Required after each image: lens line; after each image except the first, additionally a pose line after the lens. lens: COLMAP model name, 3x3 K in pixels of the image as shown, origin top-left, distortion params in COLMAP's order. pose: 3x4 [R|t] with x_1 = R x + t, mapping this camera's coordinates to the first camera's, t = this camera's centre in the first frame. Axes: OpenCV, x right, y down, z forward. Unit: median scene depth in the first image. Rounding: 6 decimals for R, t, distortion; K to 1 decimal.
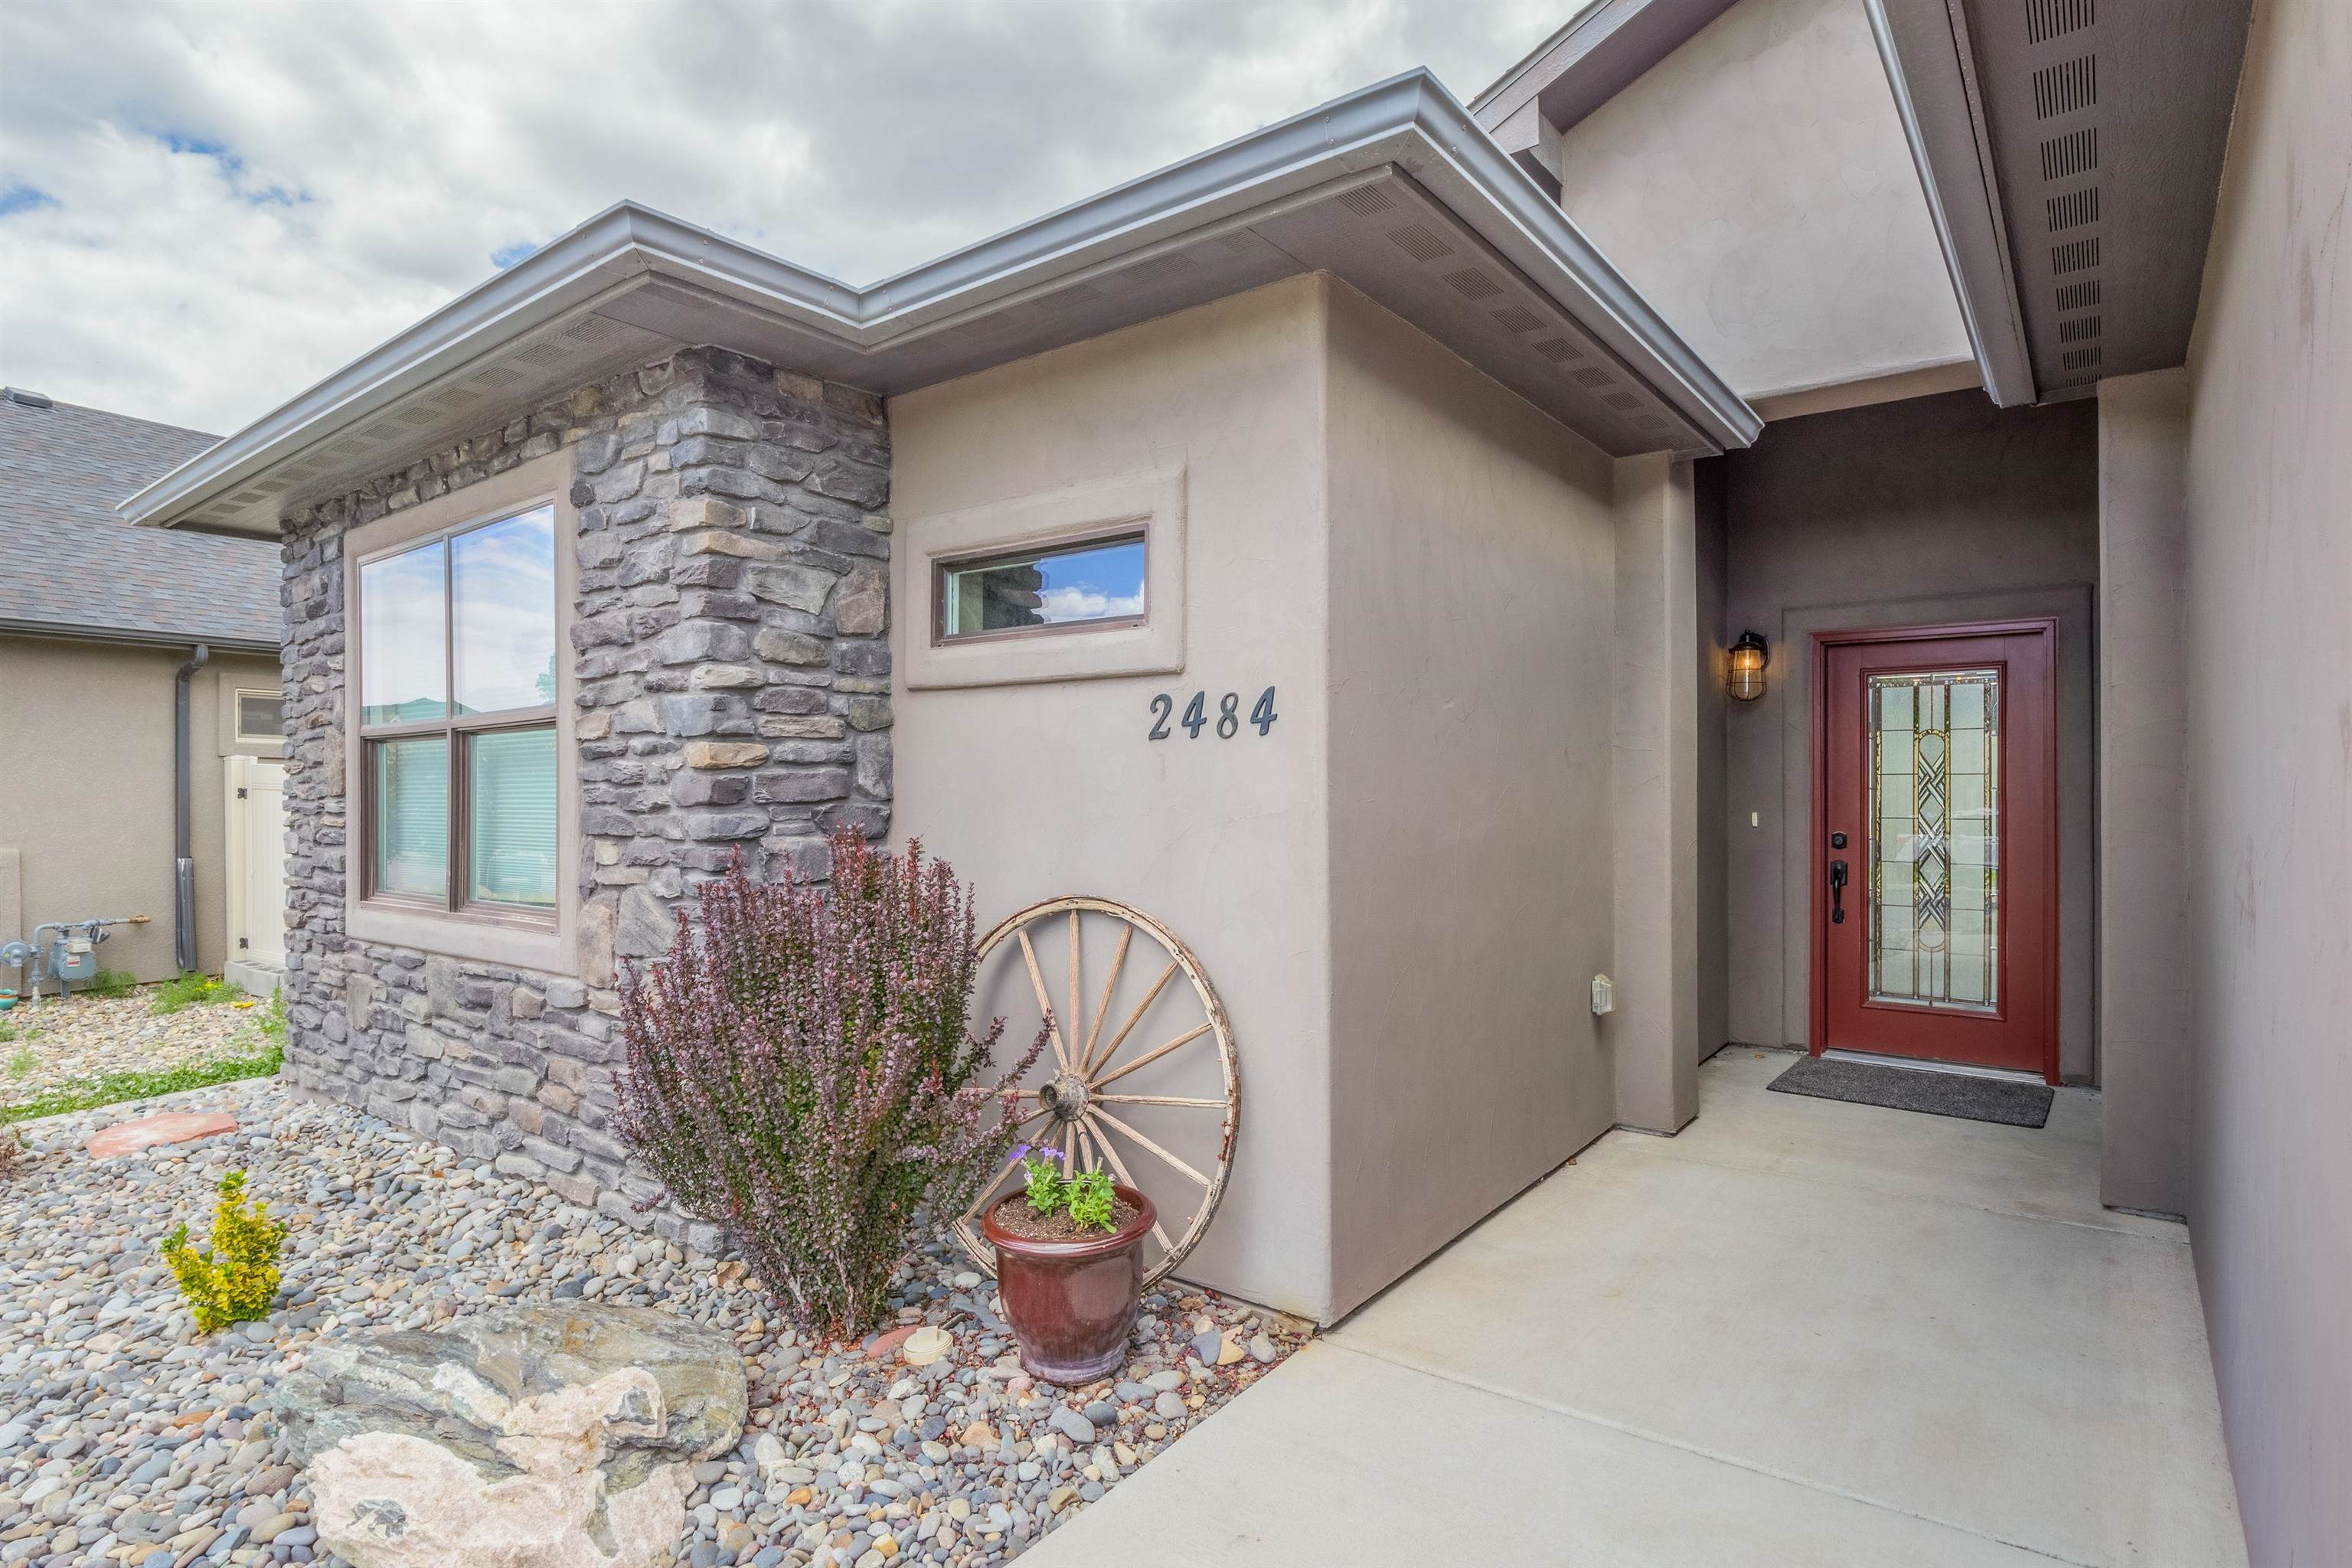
lens RADIAL K [[1197.5, 0, 1176.0], [0, 1197.5, 784.0], [0, 0, 1]] dist [-0.000427, 0.000021]
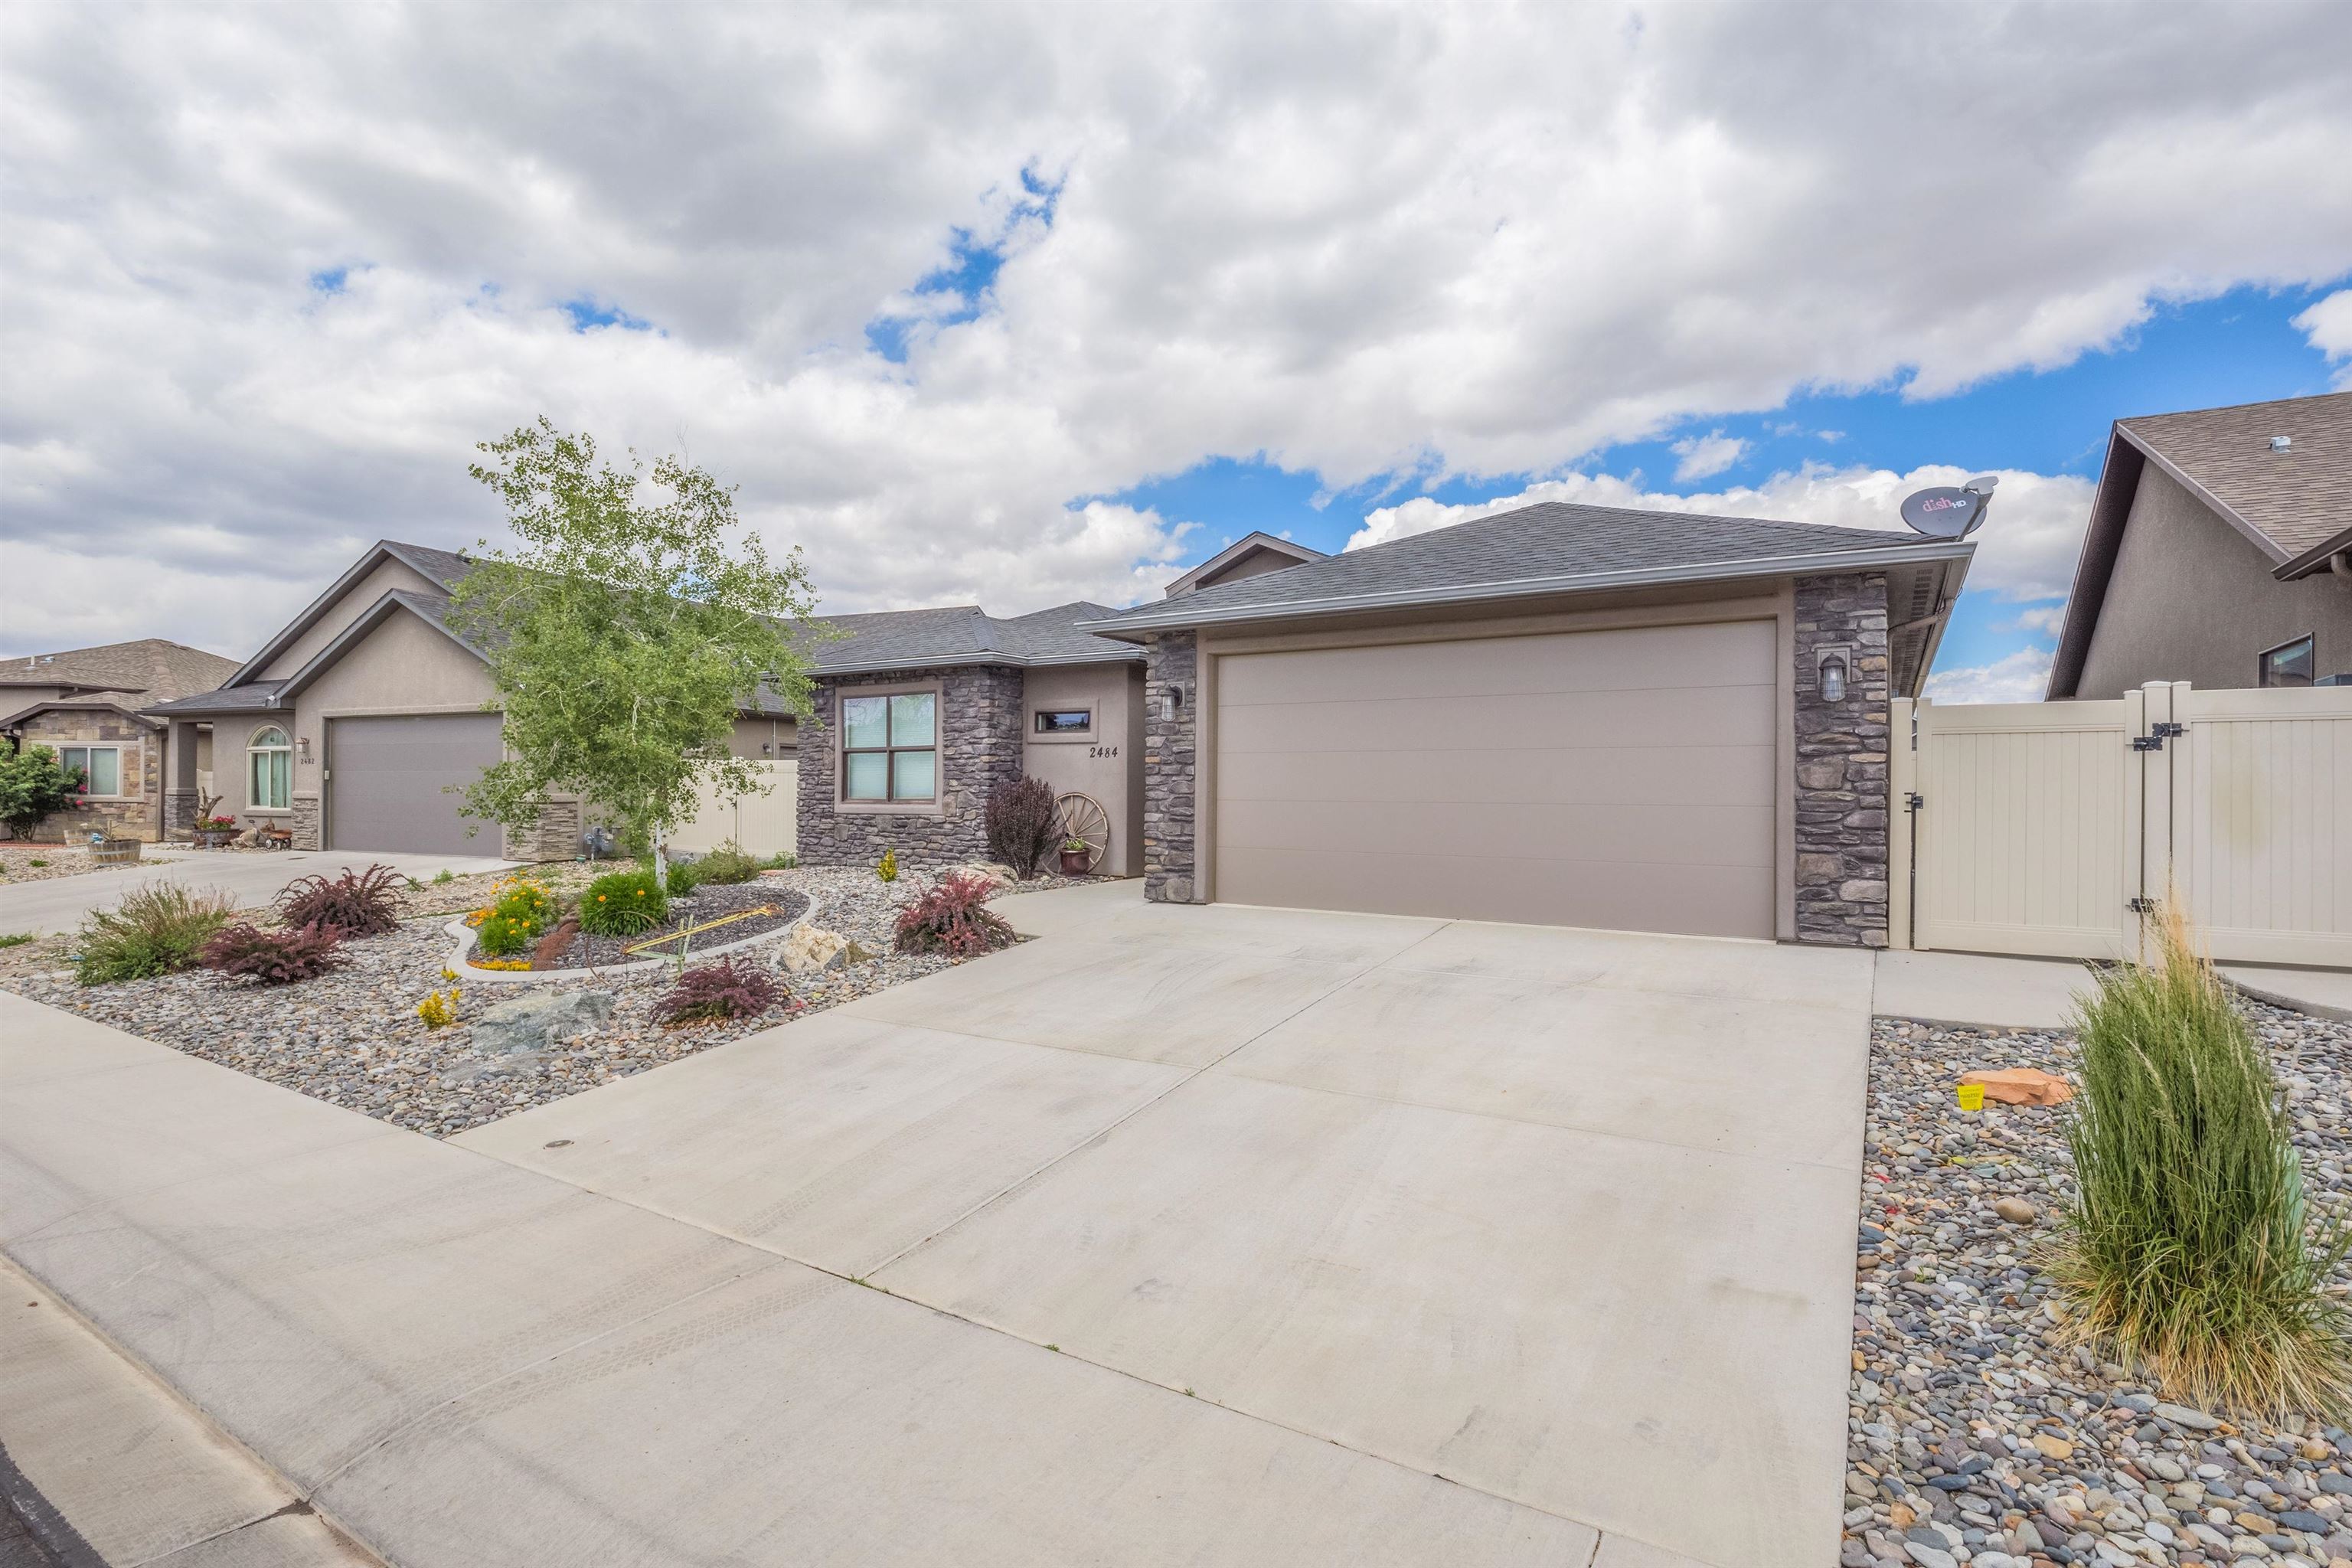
lens RADIAL K [[1124.3, 0, 1176.0], [0, 1124.3, 784.0], [0, 0, 1]] dist [-0.000121, -0.000064]
pose [[0.995073, 0.013050, 0.098282, -0.105401], [-0.012462, 0.999901, -0.006597, 0.080399], [-0.098359, 0.005339, 0.995137, -2.968791]]
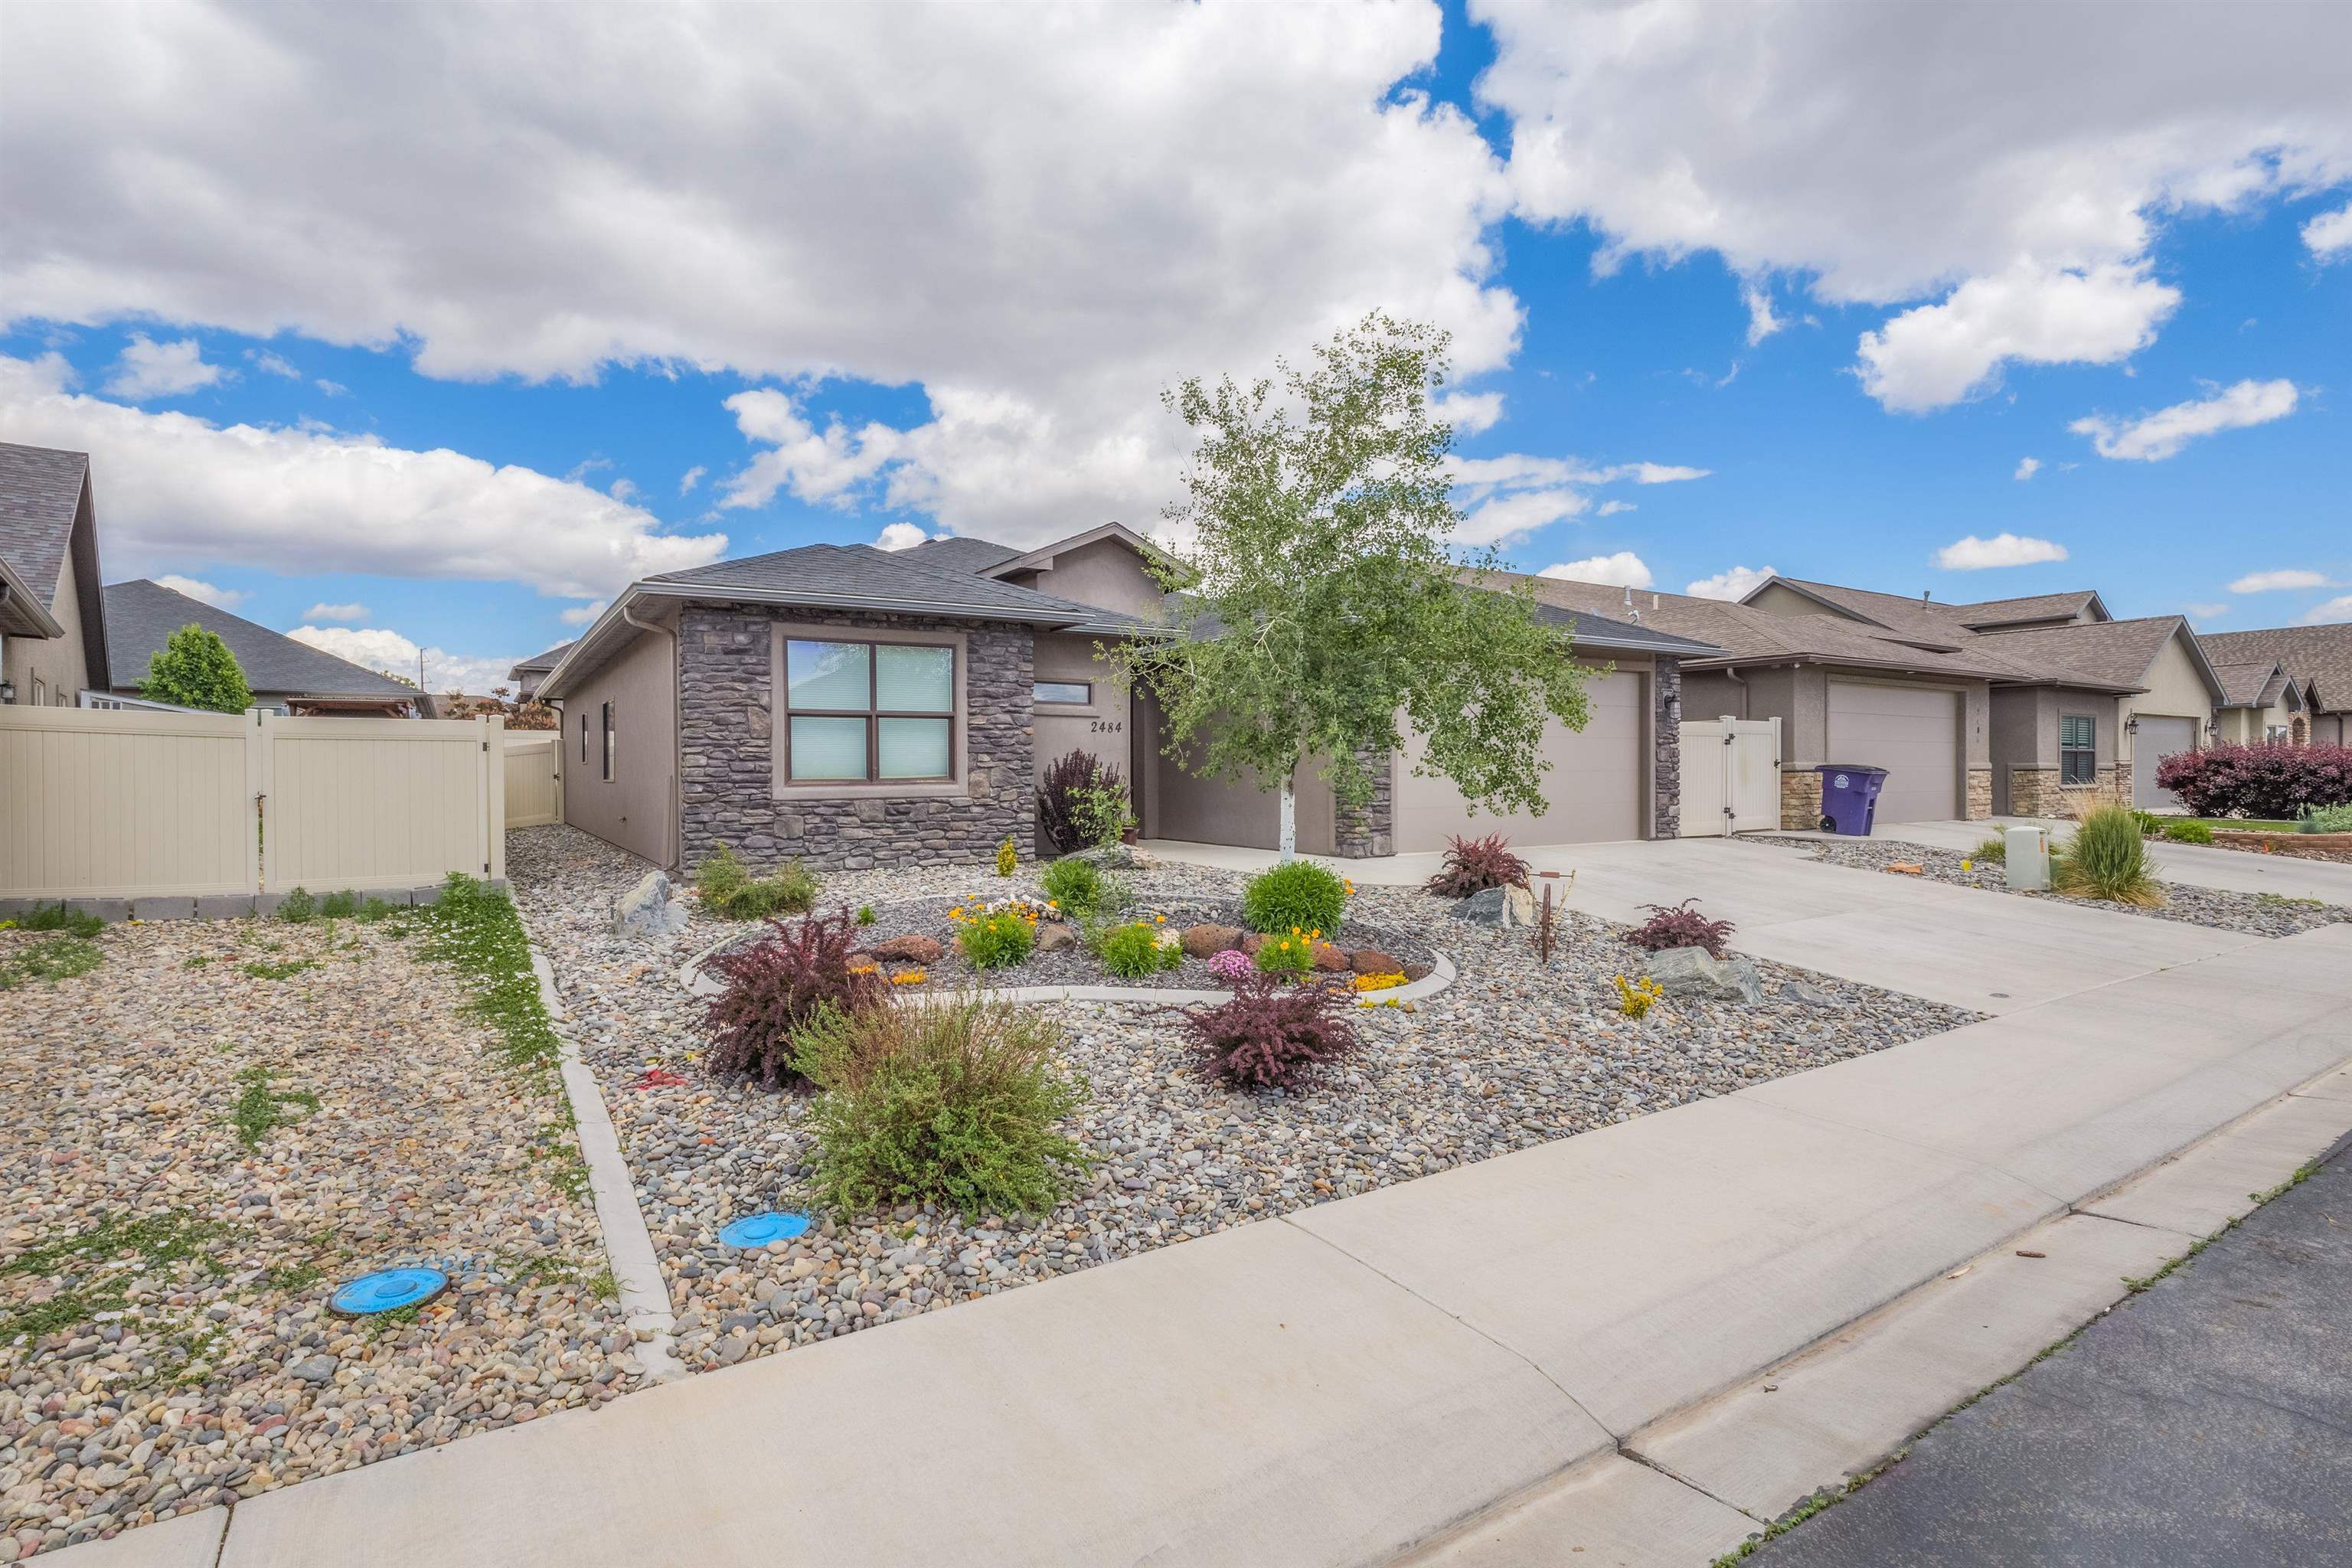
lens RADIAL K [[1124.3, 0, 1176.0], [0, 1124.3, 784.0], [0, 0, 1]] dist [-0.000121, -0.000064]
pose [[0.349709, -0.004060, 0.936850, -3.415900], [0.002776, 0.999991, 0.003297, 0.128340], [-0.936854, 0.001447, 0.349717, -0.657031]]
